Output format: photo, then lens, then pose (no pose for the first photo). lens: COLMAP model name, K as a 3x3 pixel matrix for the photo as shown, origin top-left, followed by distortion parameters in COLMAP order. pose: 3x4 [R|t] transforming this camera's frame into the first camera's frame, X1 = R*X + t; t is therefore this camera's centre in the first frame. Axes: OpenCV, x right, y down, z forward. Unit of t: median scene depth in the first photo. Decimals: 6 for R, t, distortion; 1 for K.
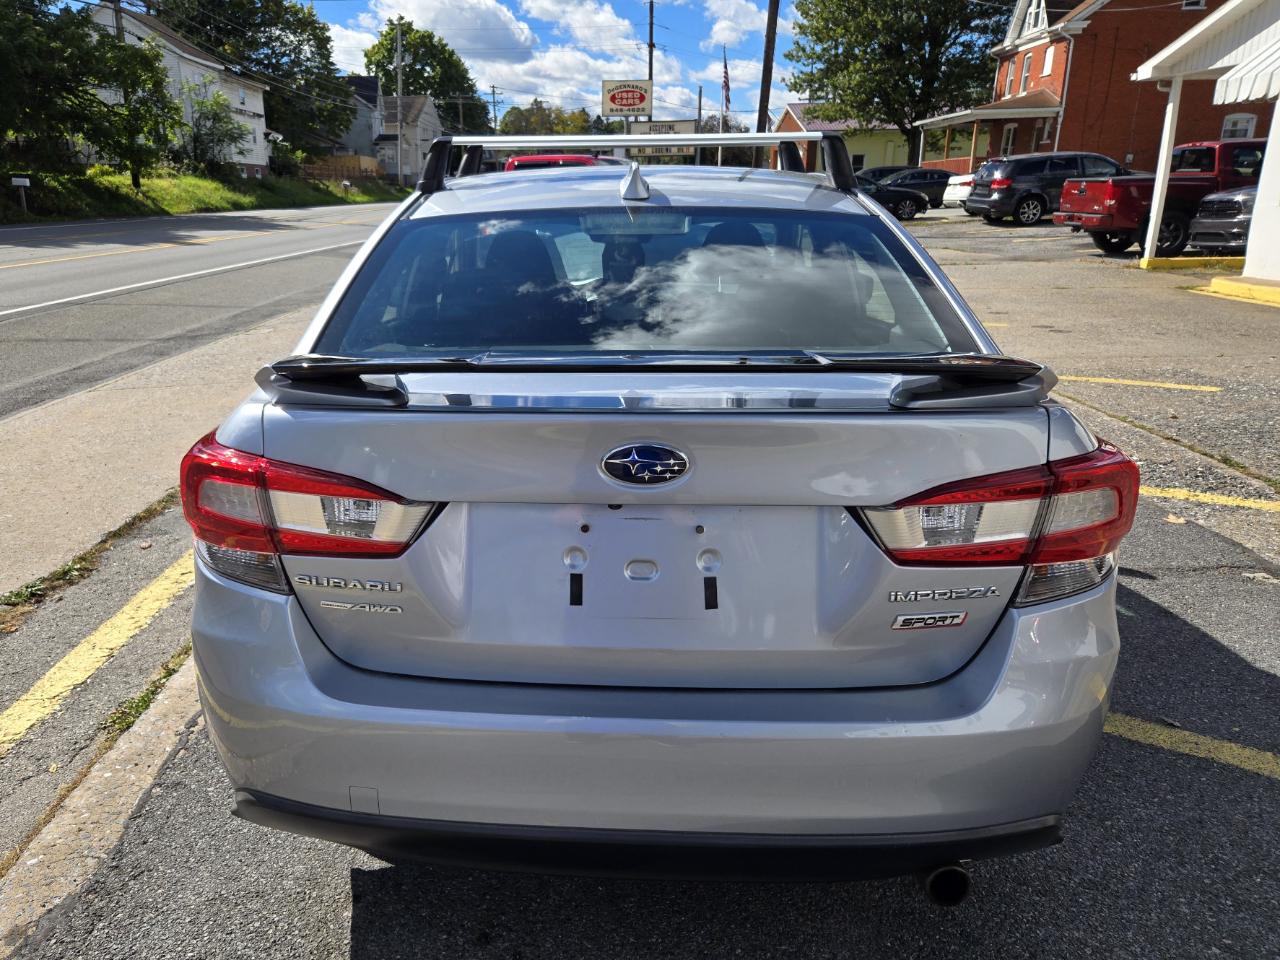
lens RADIAL K [[965.4, 0, 566.0], [0, 965.4, 500.9], [0, 0, 1]] dist [0.068323, -0.047794]
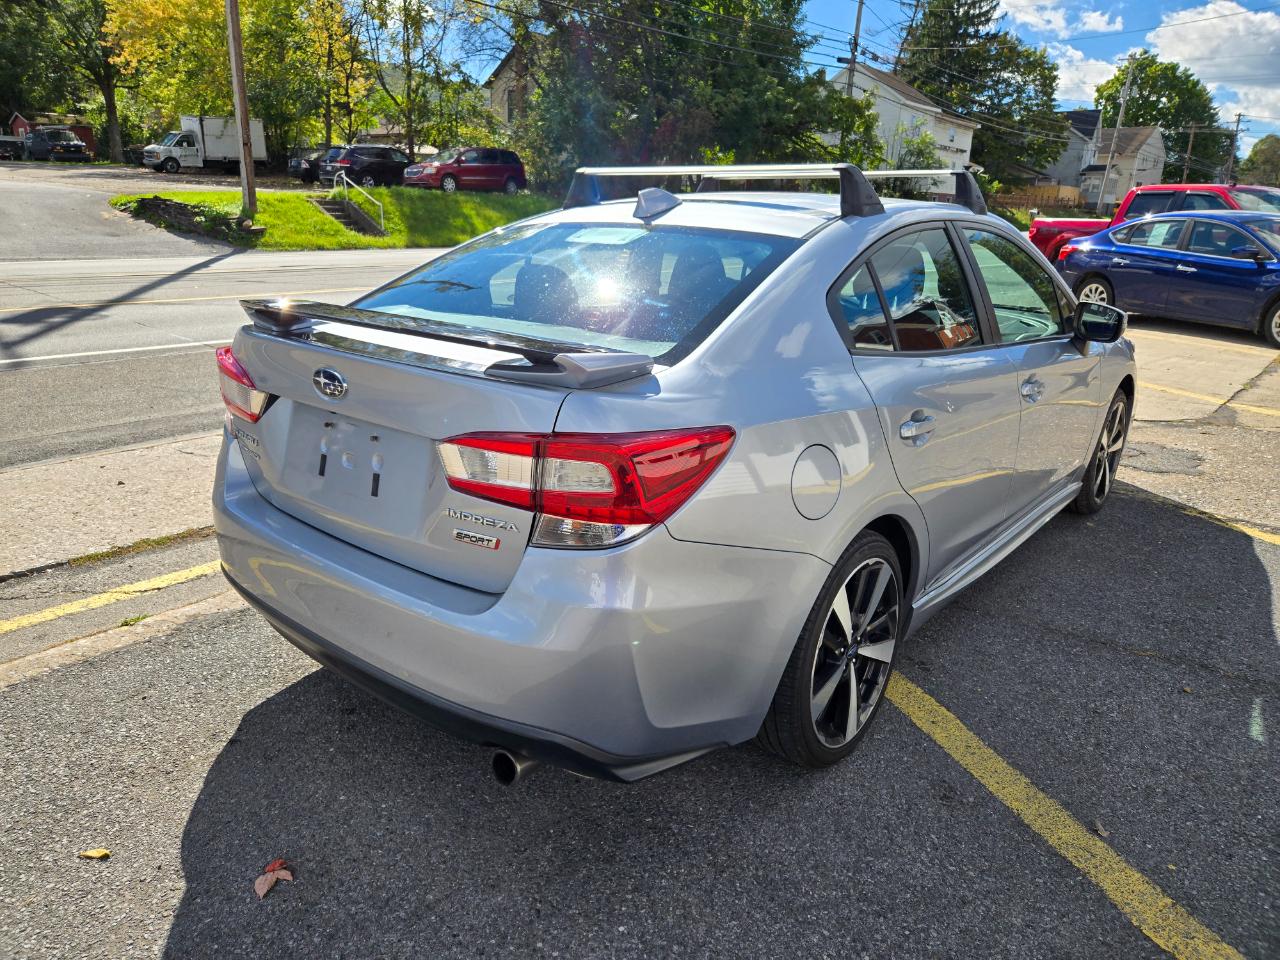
lens RADIAL K [[869.7, 0, 641.9], [0, 869.7, 451.7], [0, 0, 1]] dist [0.075248, -0.060532]
pose [[0.803402, 0.183539, -0.566444, 0.059494], [-0.209737, 0.977568, 0.019277, -0.003136], [0.557275, 0.103317, 0.823875, 0.008389]]
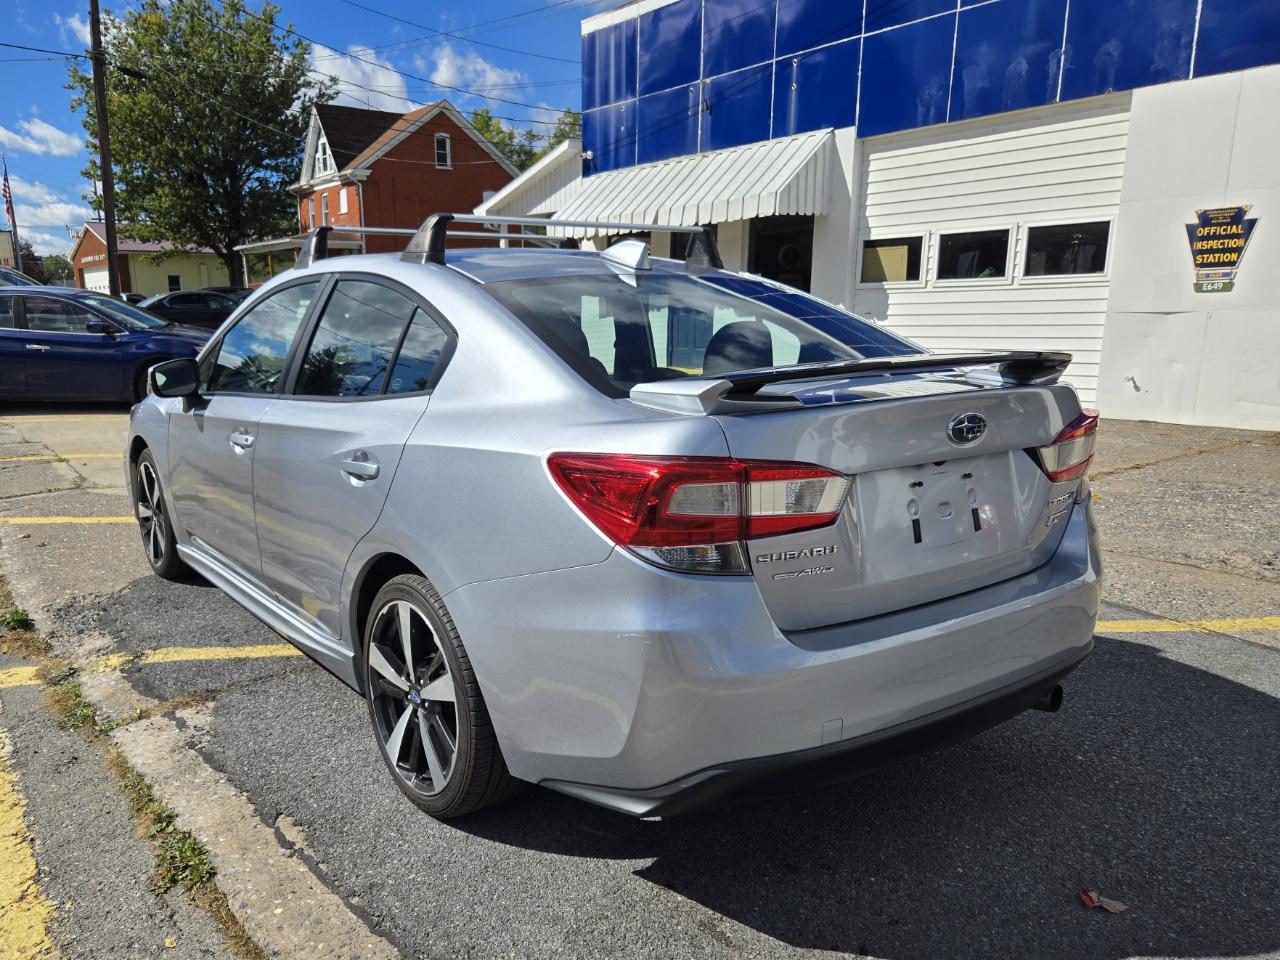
lens RADIAL K [[965.4, 0, 566.0], [0, 965.4, 500.9], [0, 0, 1]] dist [0.068323, -0.047794]
pose [[0.788615, -0.122657, 0.602529, -0.060148], [0.191268, 0.980223, -0.050795, 0.001296], [-0.584383, 0.155302, 0.796479, 0.009720]]
